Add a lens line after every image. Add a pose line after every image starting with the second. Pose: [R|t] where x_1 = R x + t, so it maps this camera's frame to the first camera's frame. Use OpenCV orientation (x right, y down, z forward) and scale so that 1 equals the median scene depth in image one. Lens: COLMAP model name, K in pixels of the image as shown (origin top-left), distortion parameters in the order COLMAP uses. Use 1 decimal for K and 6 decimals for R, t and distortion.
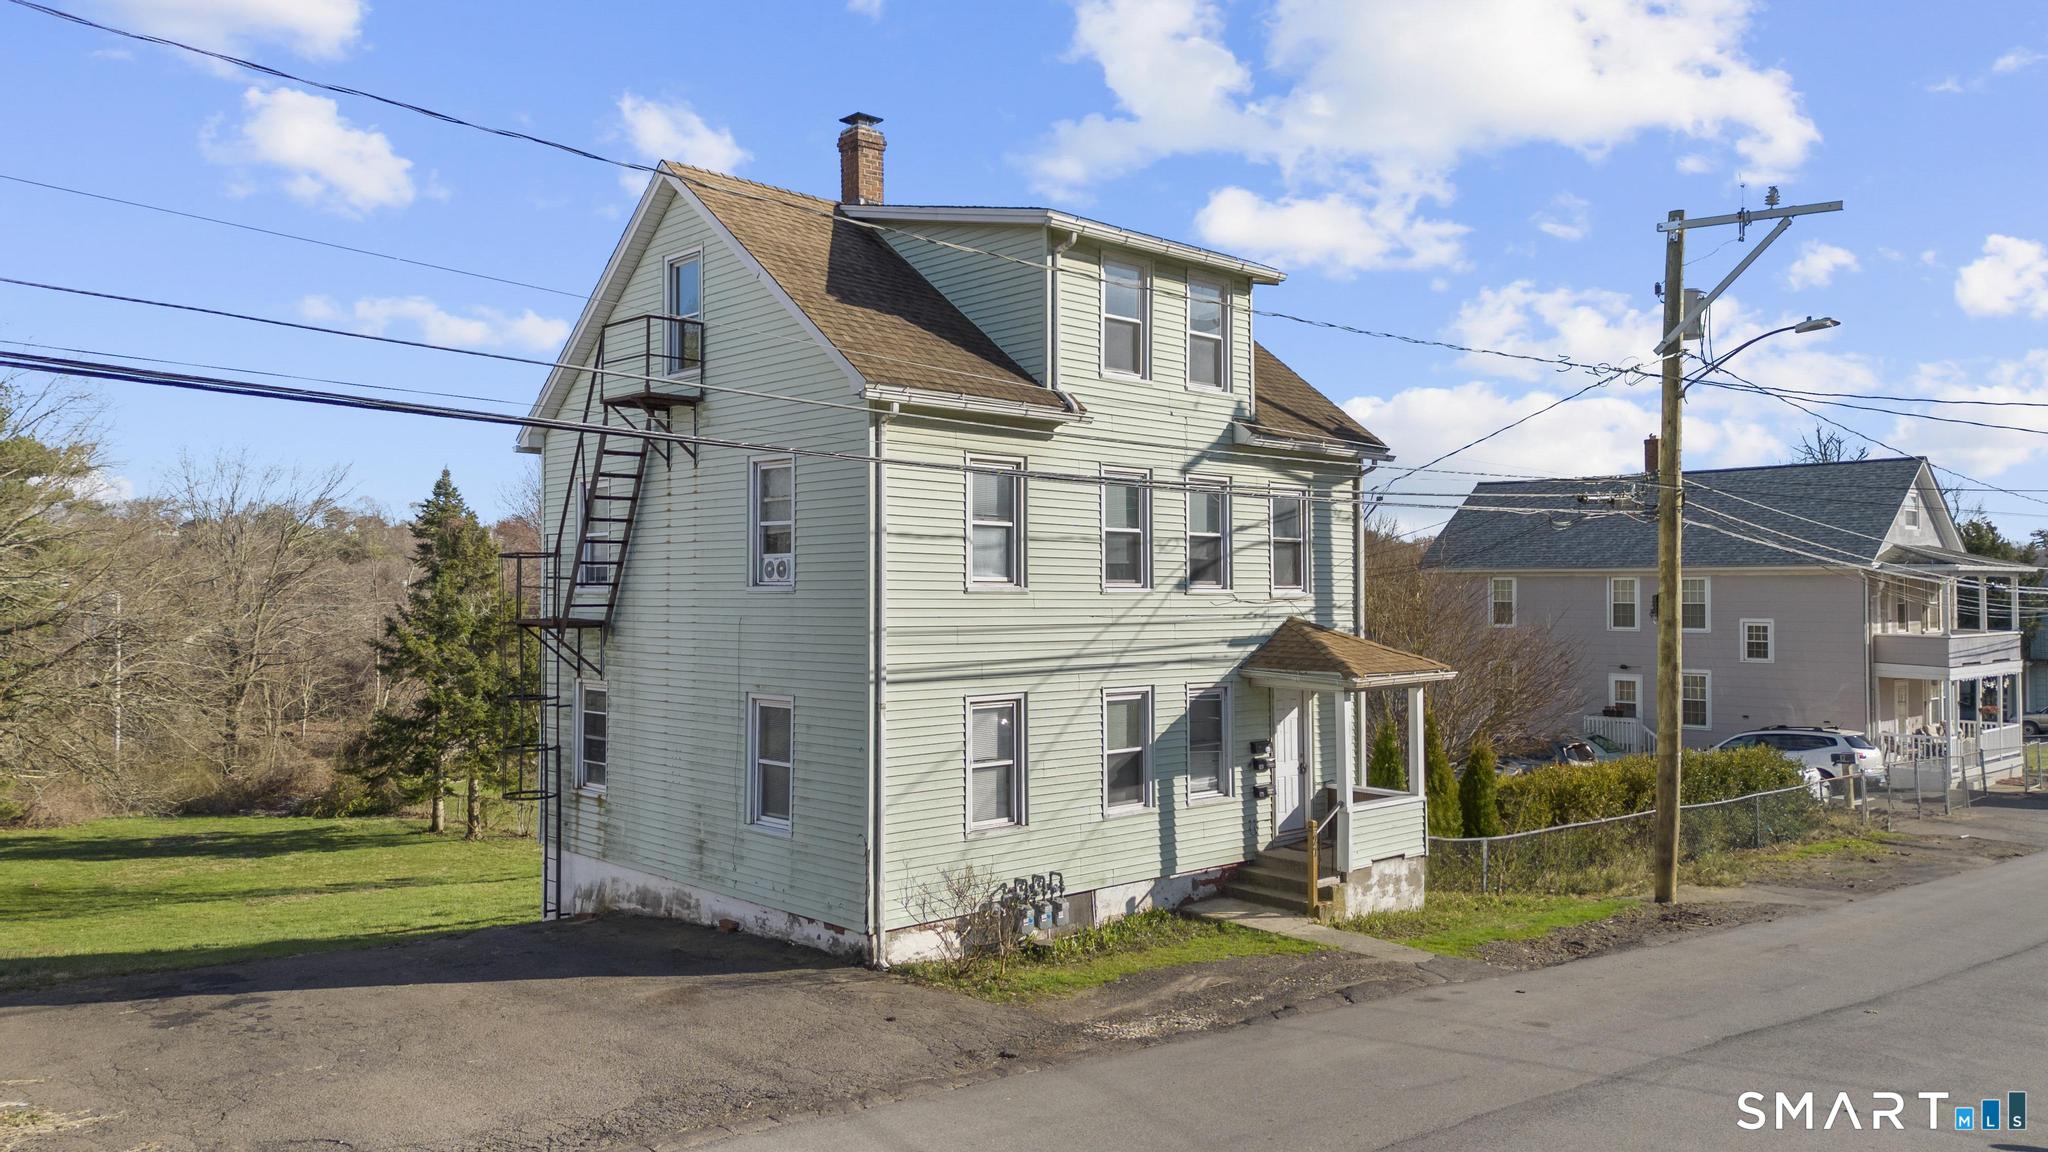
lens RADIAL K [[1423.8, 0, 1024.0], [0, 1423.8, 576.0], [0, 0, 1]] dist [0.112021, -0.115918]
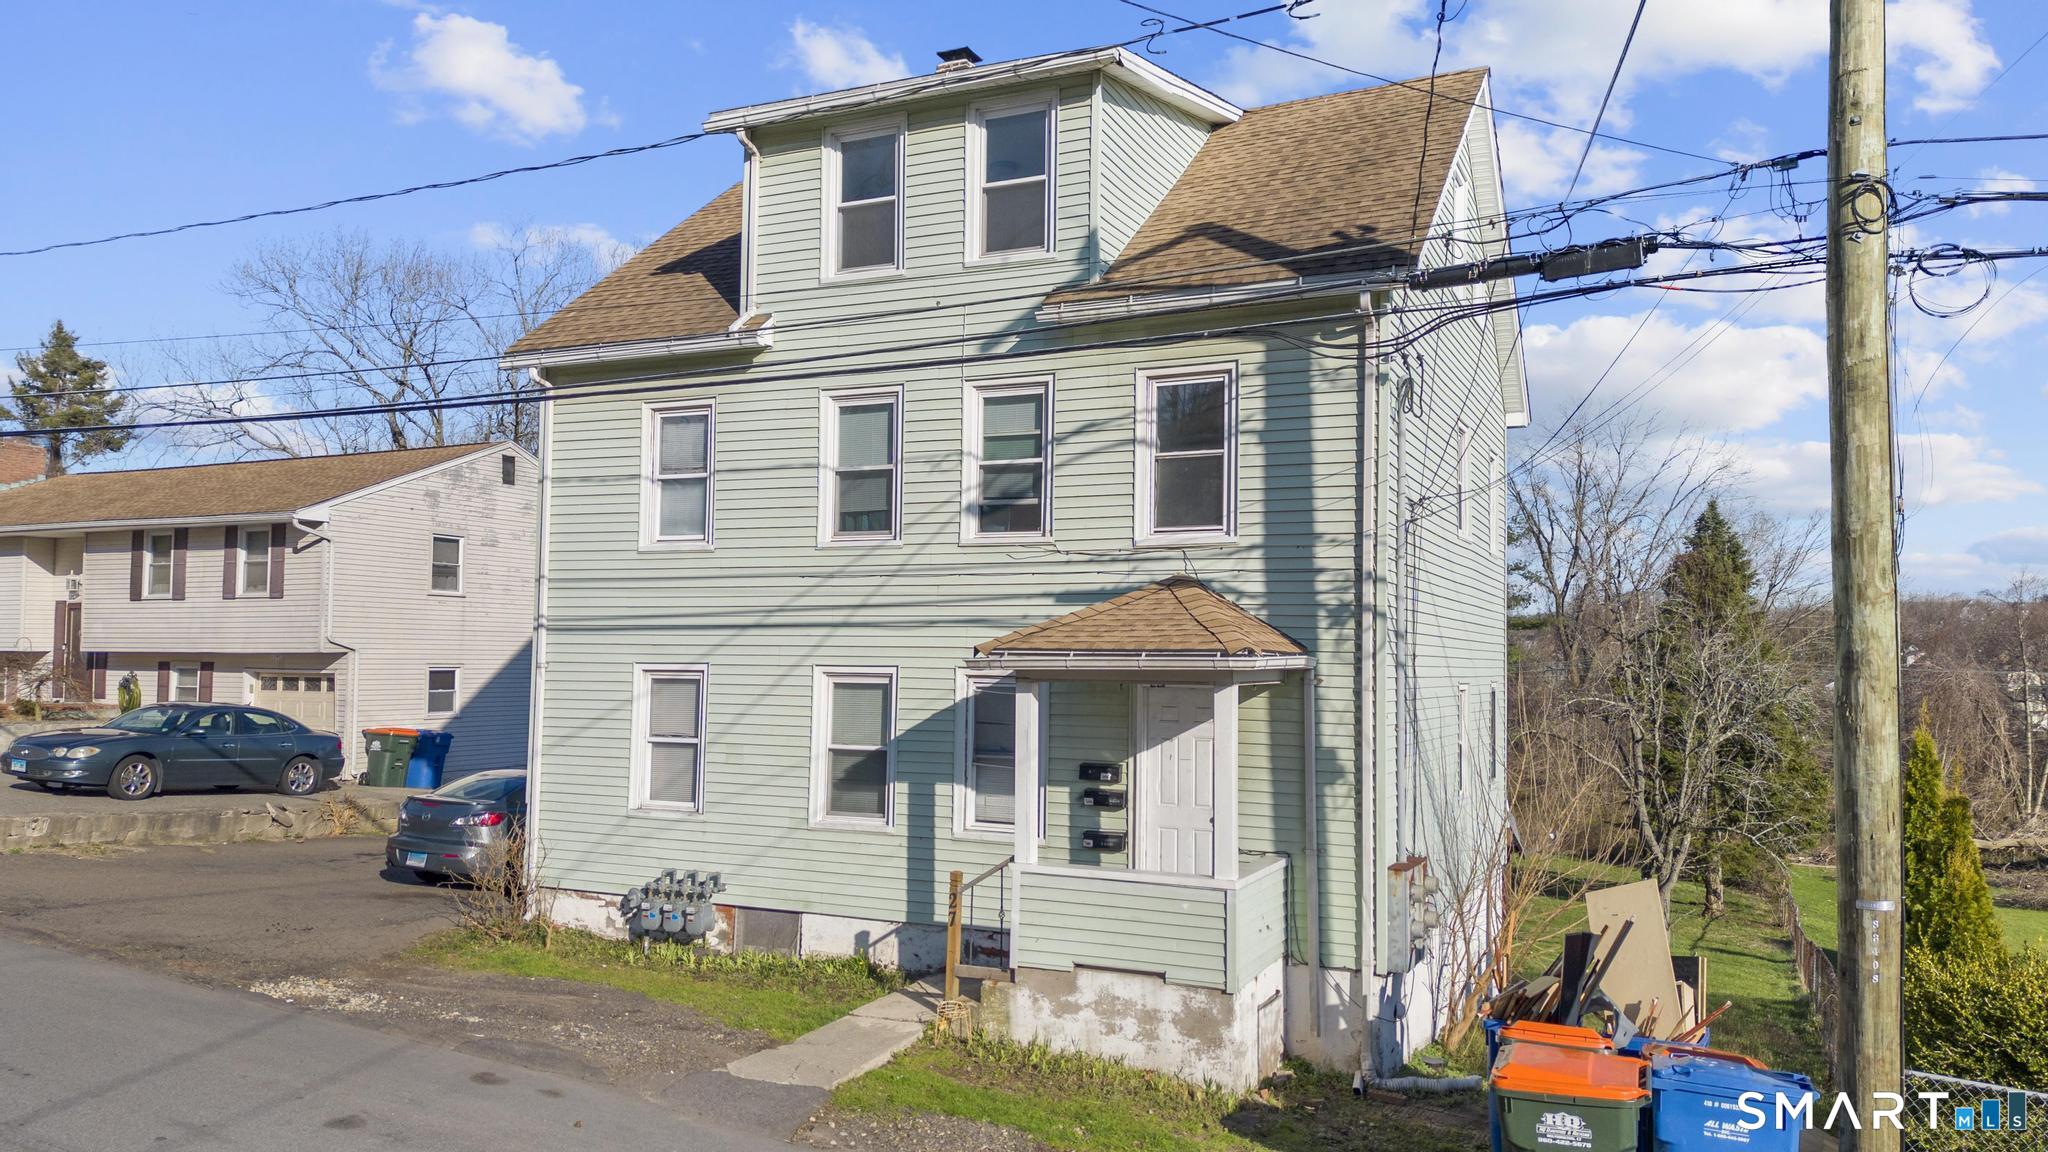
lens RADIAL K [[1423.8, 0, 1024.0], [0, 1423.8, 576.0], [0, 0, 1]] dist [0.112021, -0.115918]
pose [[0.372639, -0.052914, -0.926466, 0.814092], [0.001024, 0.998396, -0.056610, 0.070703], [0.927976, 0.020146, 0.372096, 0.764588]]
